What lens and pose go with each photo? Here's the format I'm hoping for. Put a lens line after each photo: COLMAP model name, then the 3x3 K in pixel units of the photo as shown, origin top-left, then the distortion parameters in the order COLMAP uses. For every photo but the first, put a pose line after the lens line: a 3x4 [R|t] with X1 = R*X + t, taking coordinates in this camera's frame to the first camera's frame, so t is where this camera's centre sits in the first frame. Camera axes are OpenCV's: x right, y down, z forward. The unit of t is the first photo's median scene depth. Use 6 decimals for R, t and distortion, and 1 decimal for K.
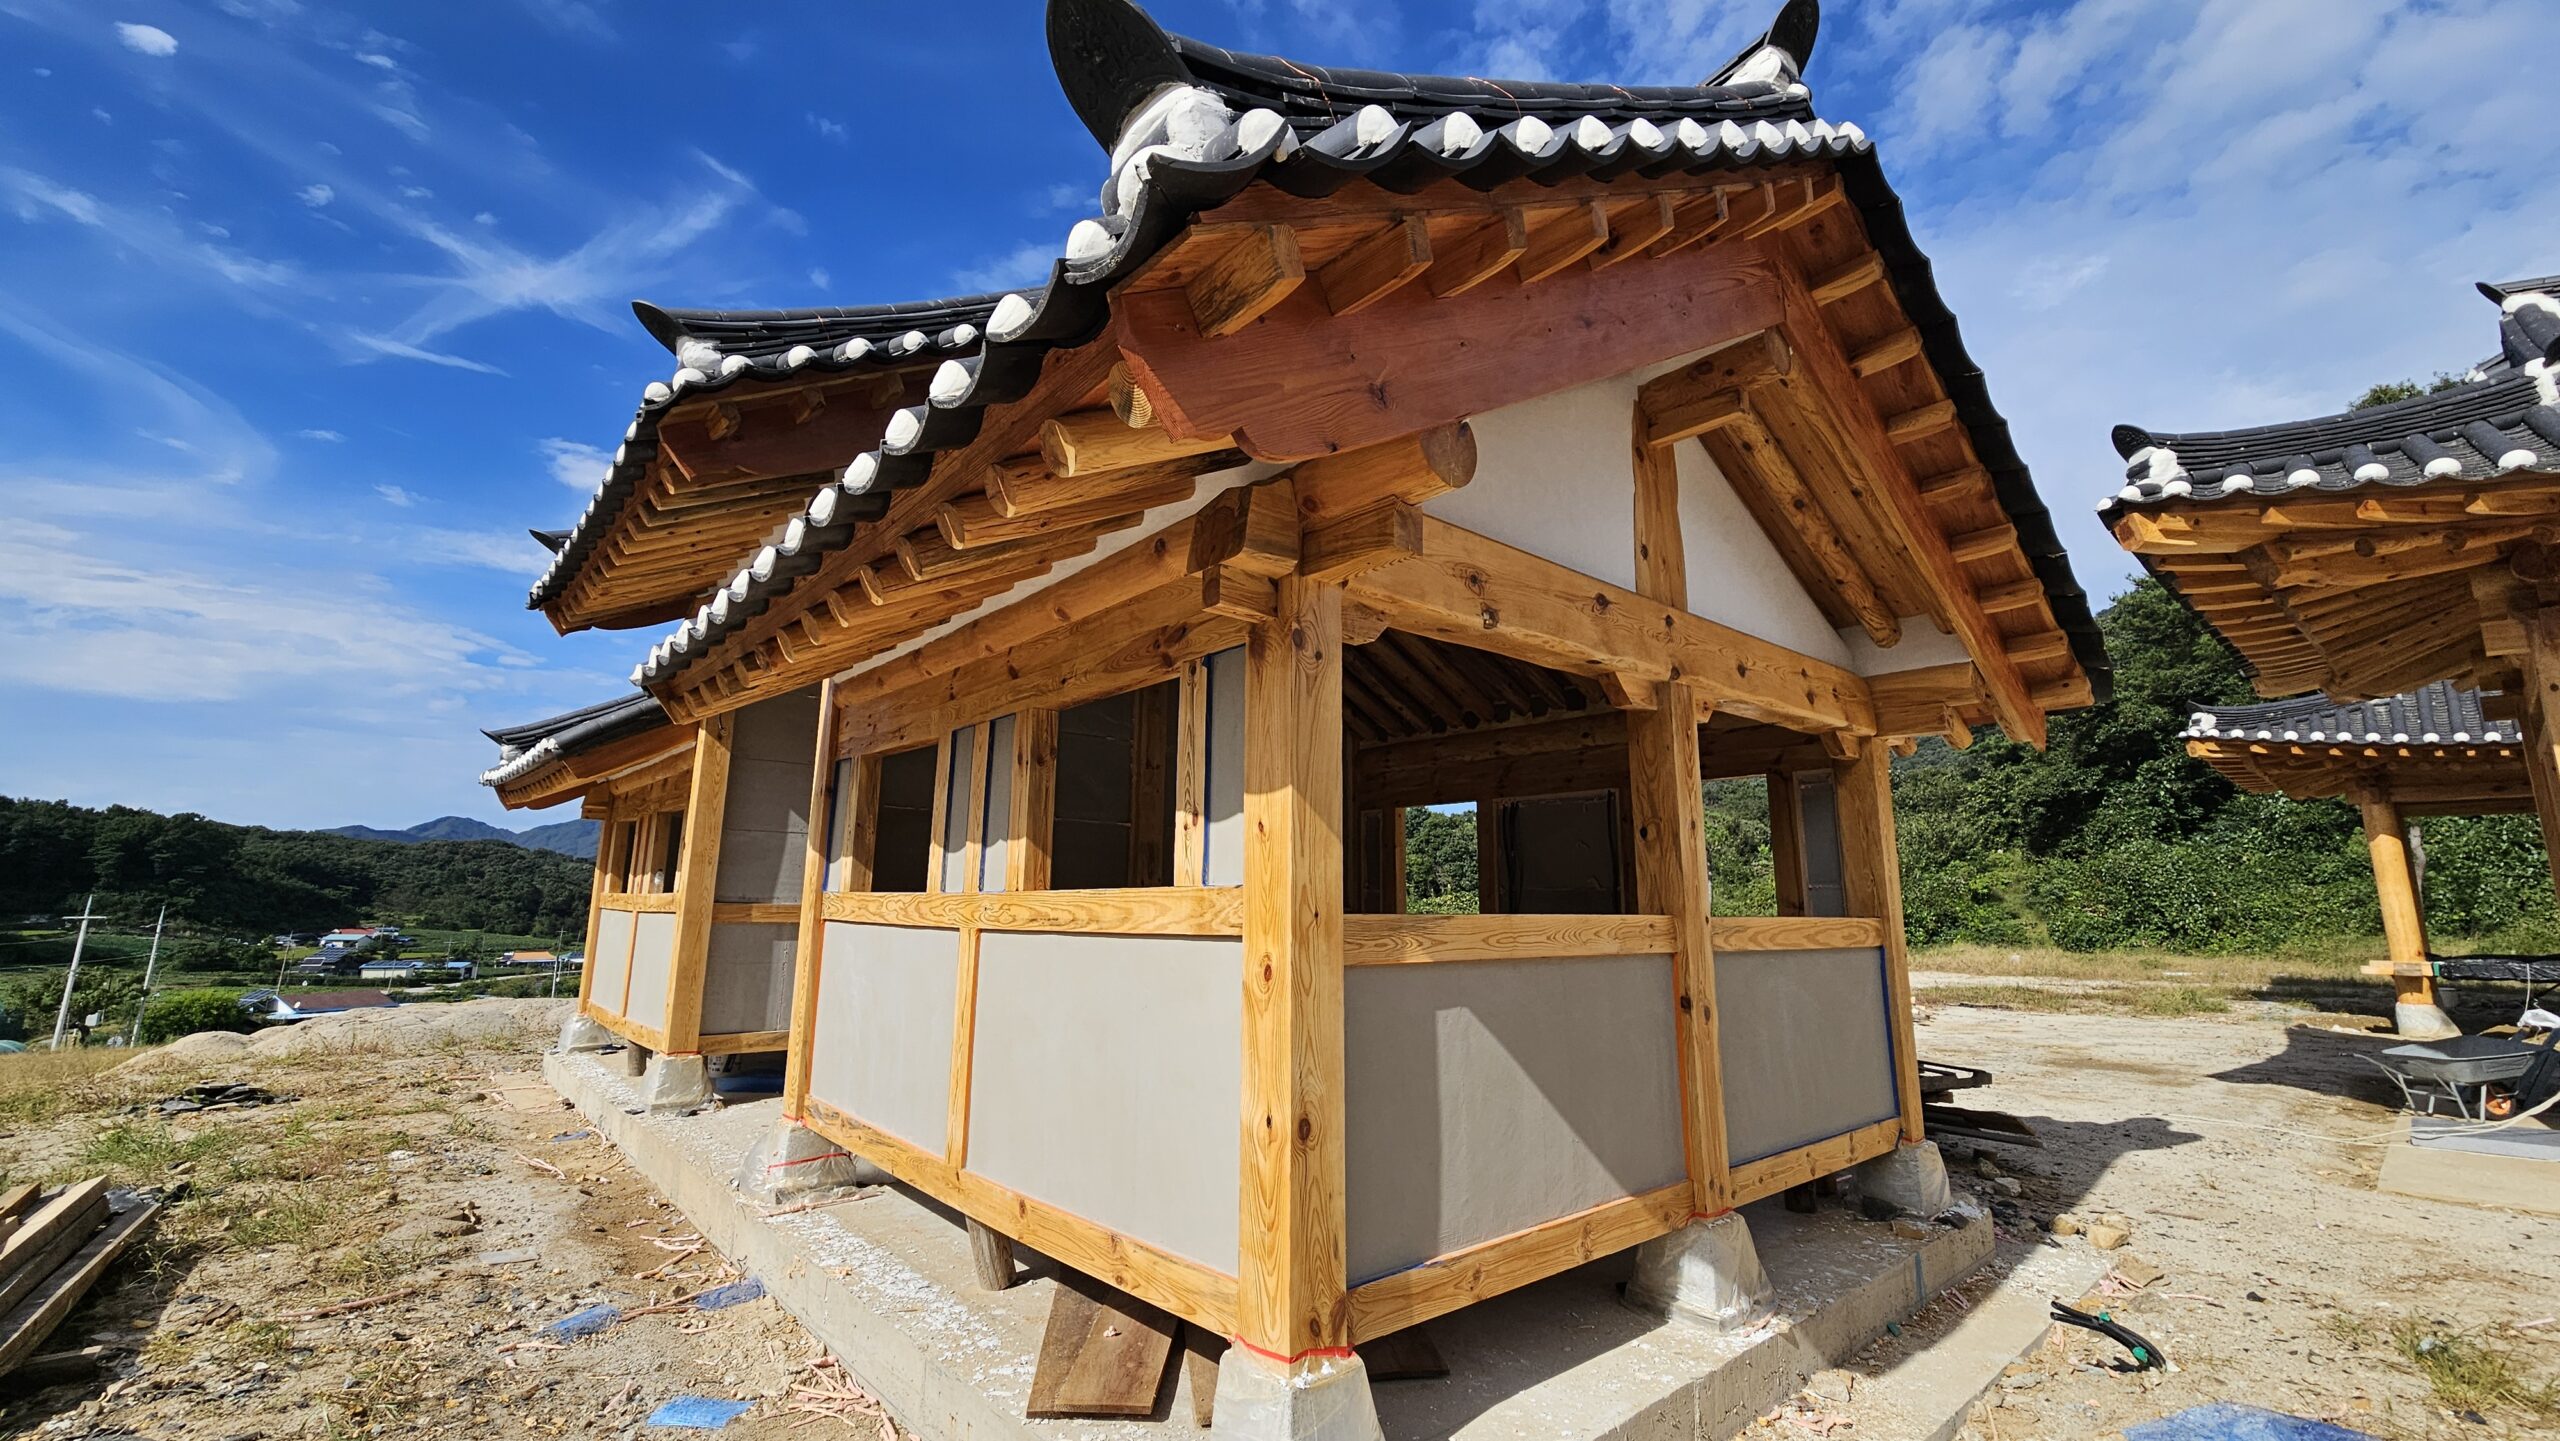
lens RADIAL K [[1034.1, 0, 1261.0], [0, 1034.1, 697.1], [0, 0, 1]] dist [-0.008146, -0.000769]
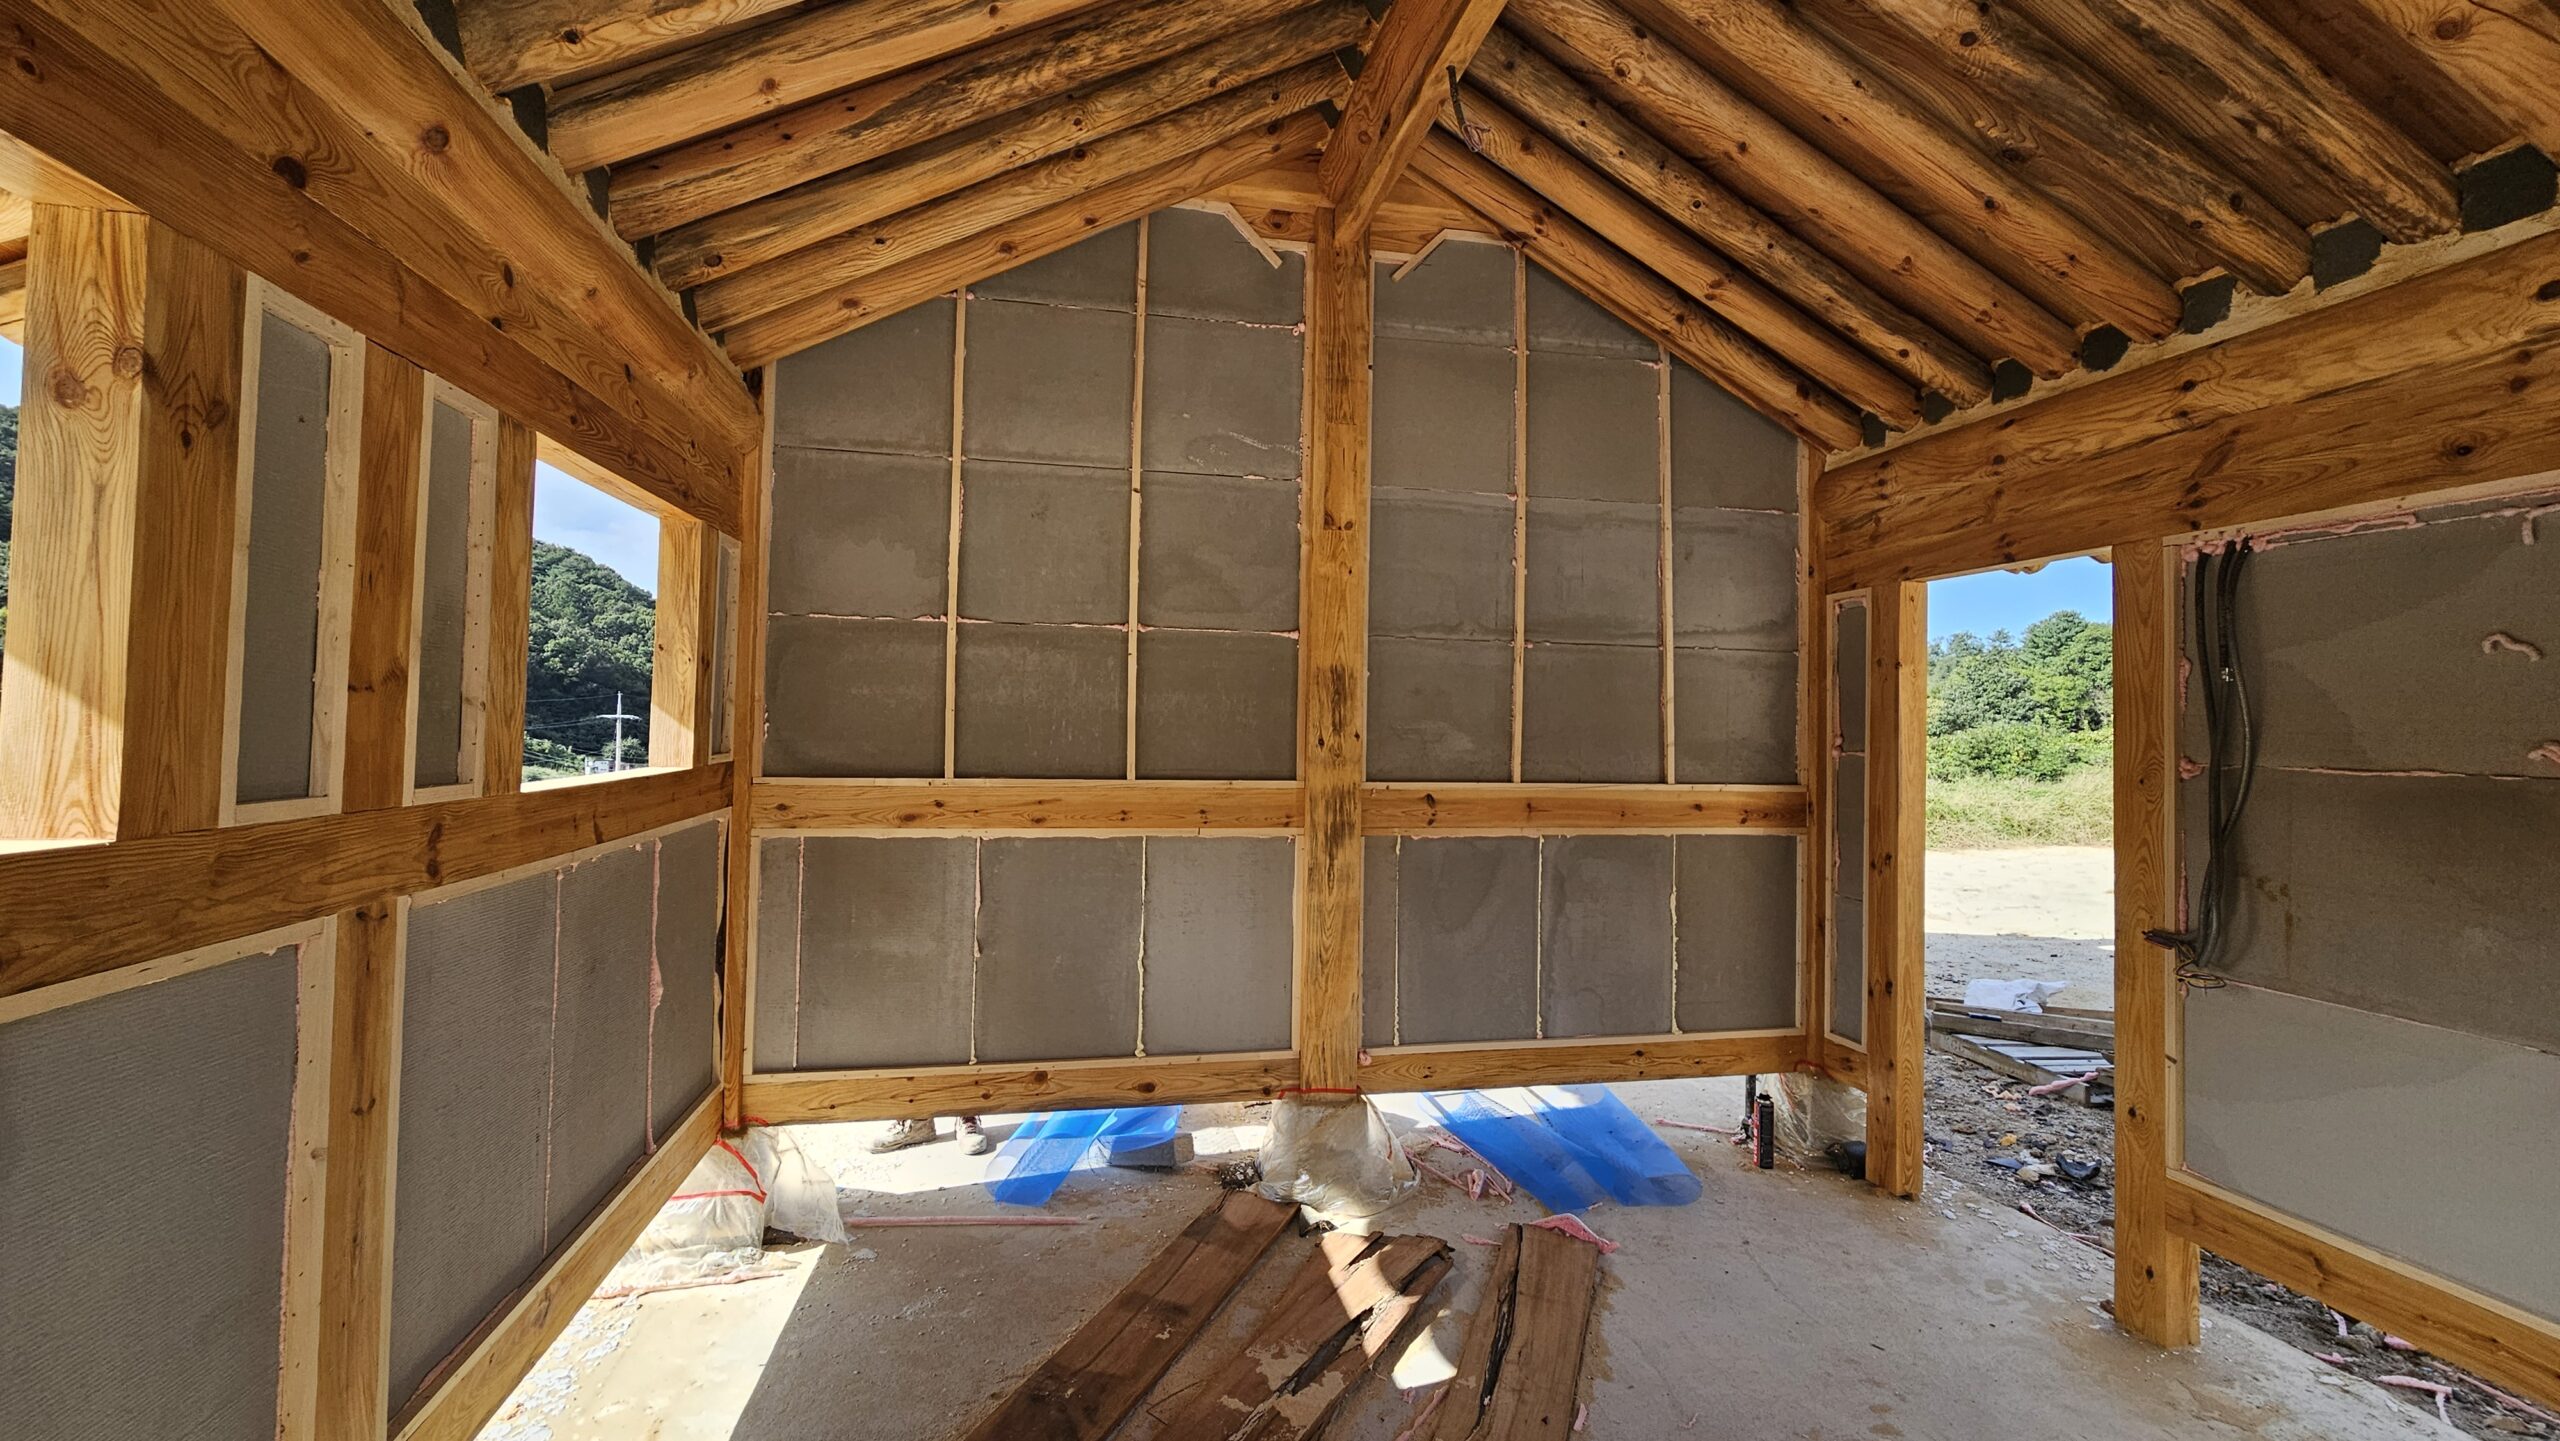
lens RADIAL K [[1034.1, 0, 1261.0], [0, 1034.1, 697.1], [0, 0, 1]] dist [-0.008146, -0.000769]
pose [[0.868856, -0.006192, -0.495027, 0.124053], [0.087229, 0.986193, 0.140767, 0.076333], [0.487320, -0.165487, 0.857399, 0.511155]]
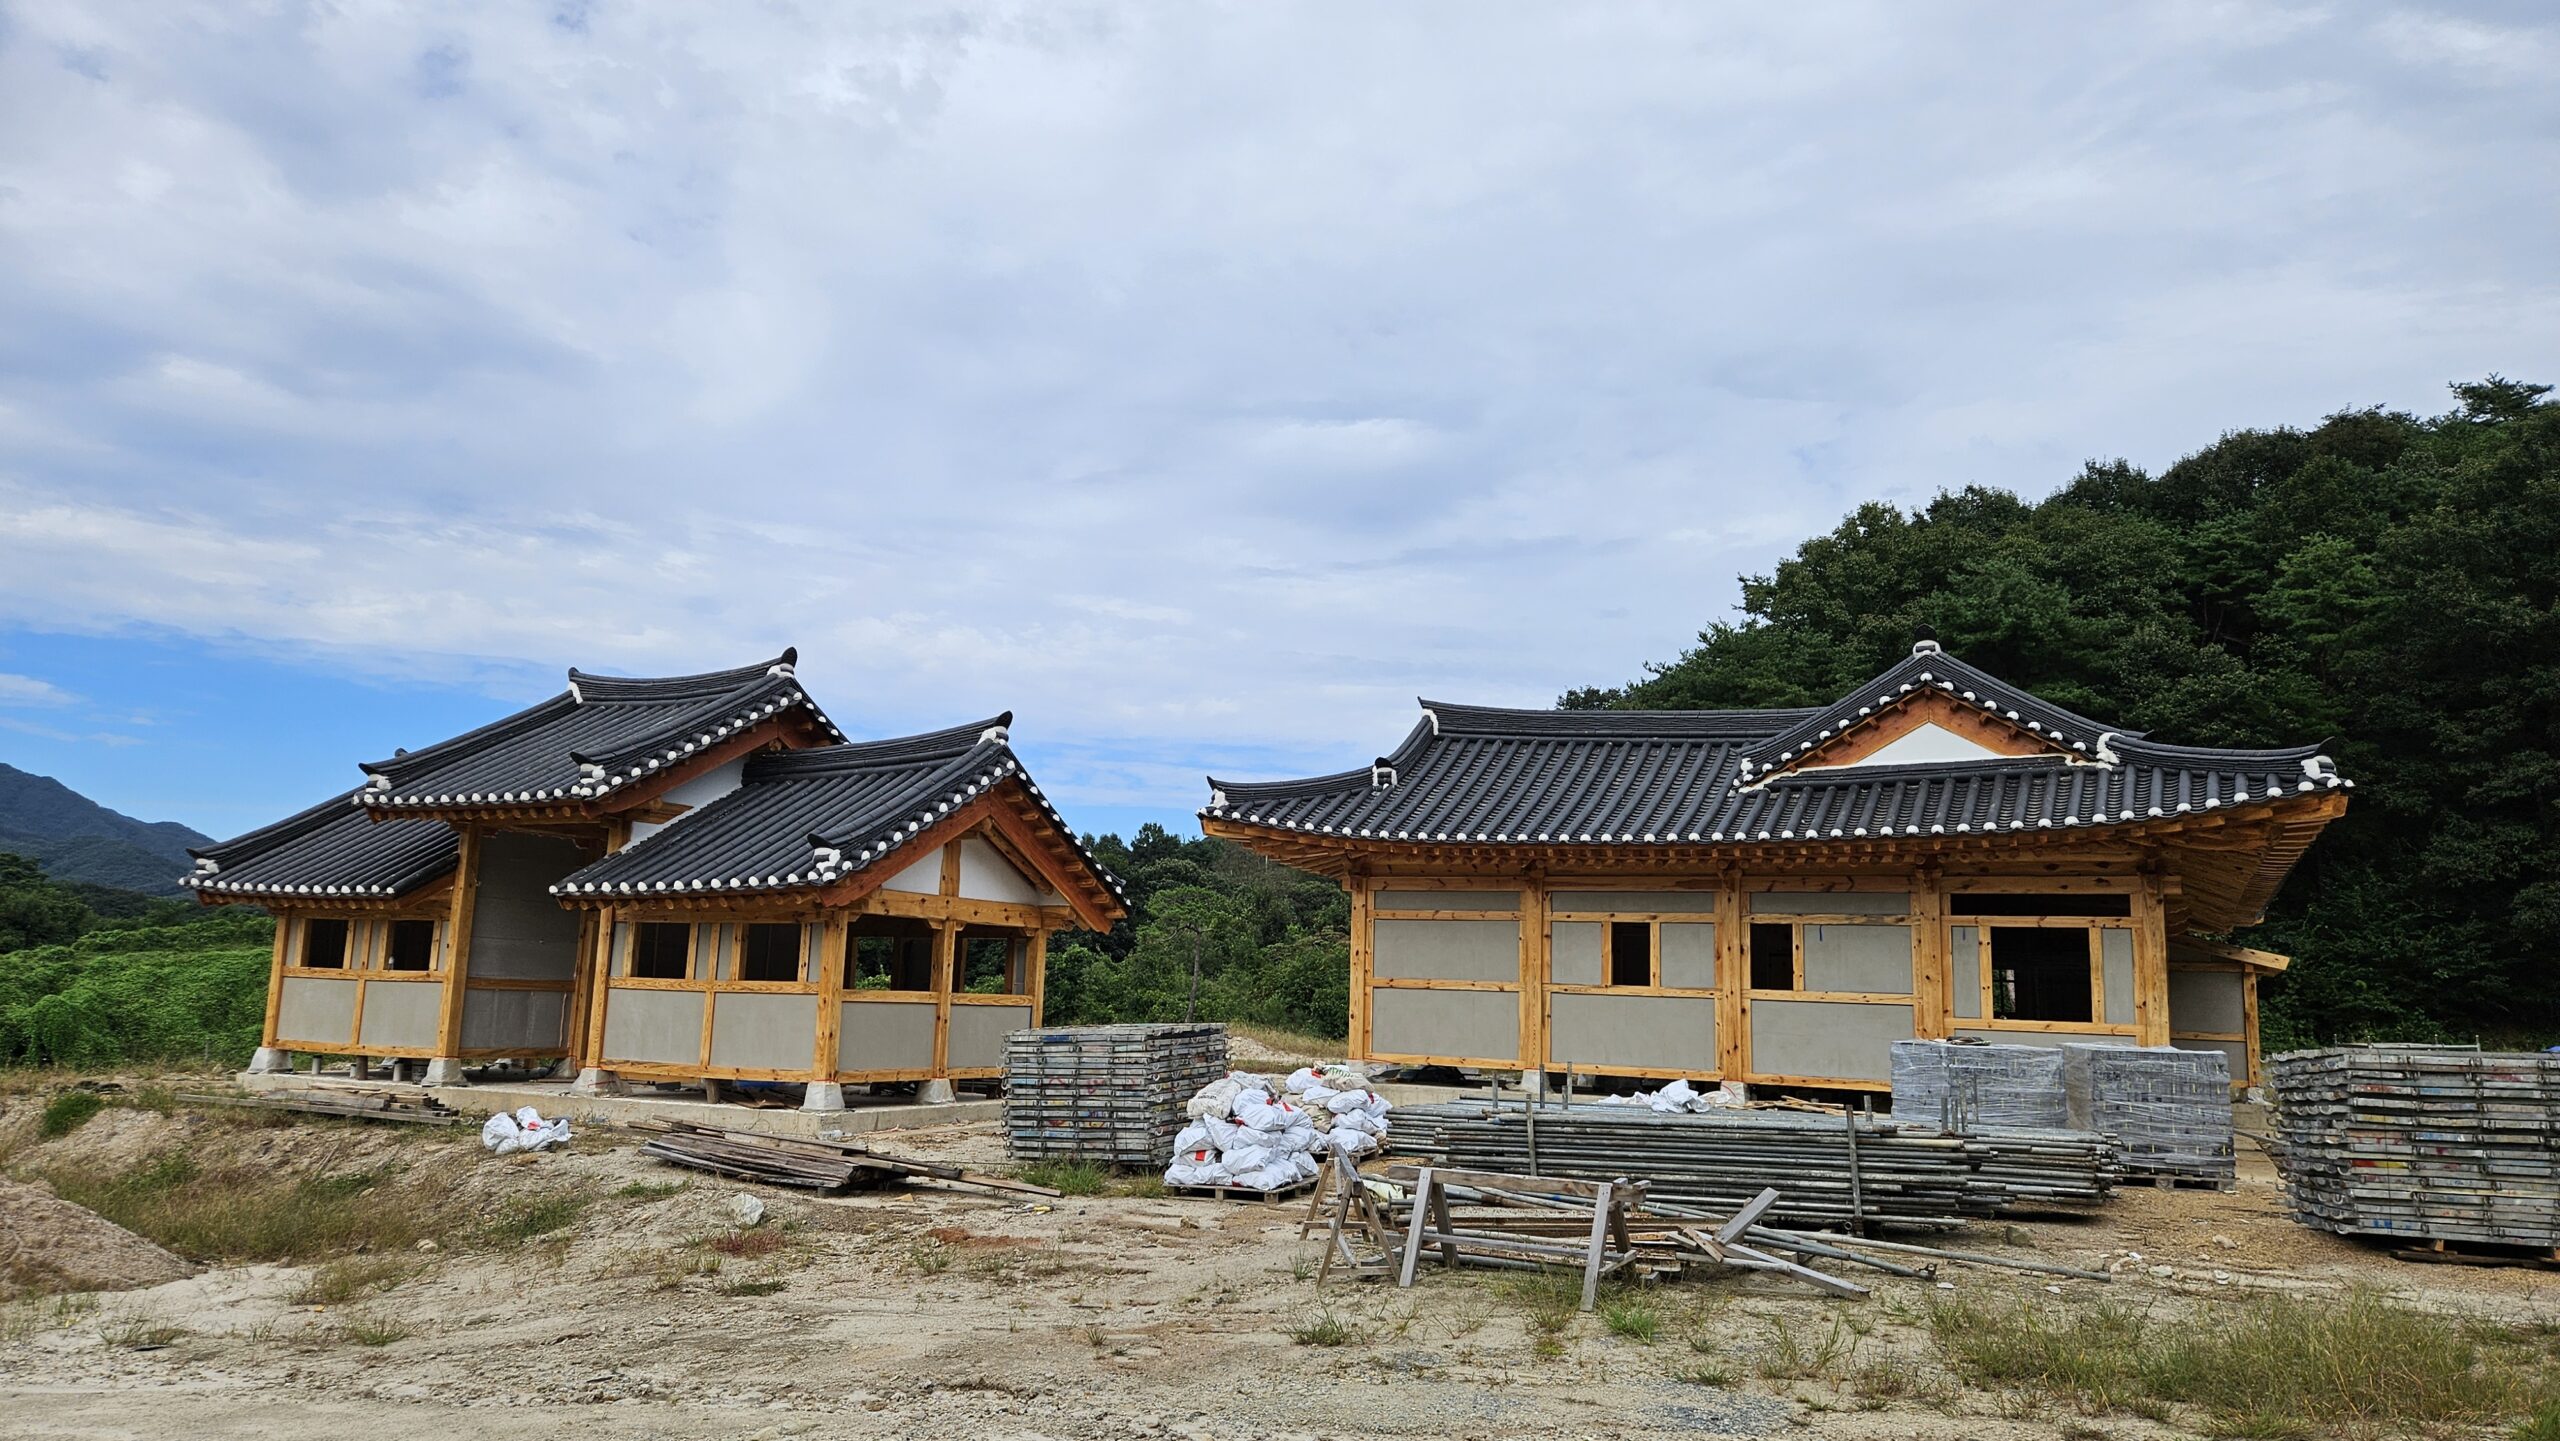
lens RADIAL K [[1721.9, 0, 1280.0], [0, 1721.9, 720.5], [0, 0, 1]] dist [0.059718, 0.000264]
pose [[0.924764, 0.078754, 0.372304, -0.391070], [-0.094001, 0.995308, 0.022948, -0.481034], [-0.368750, -0.056218, 0.927827, -2.443011]]
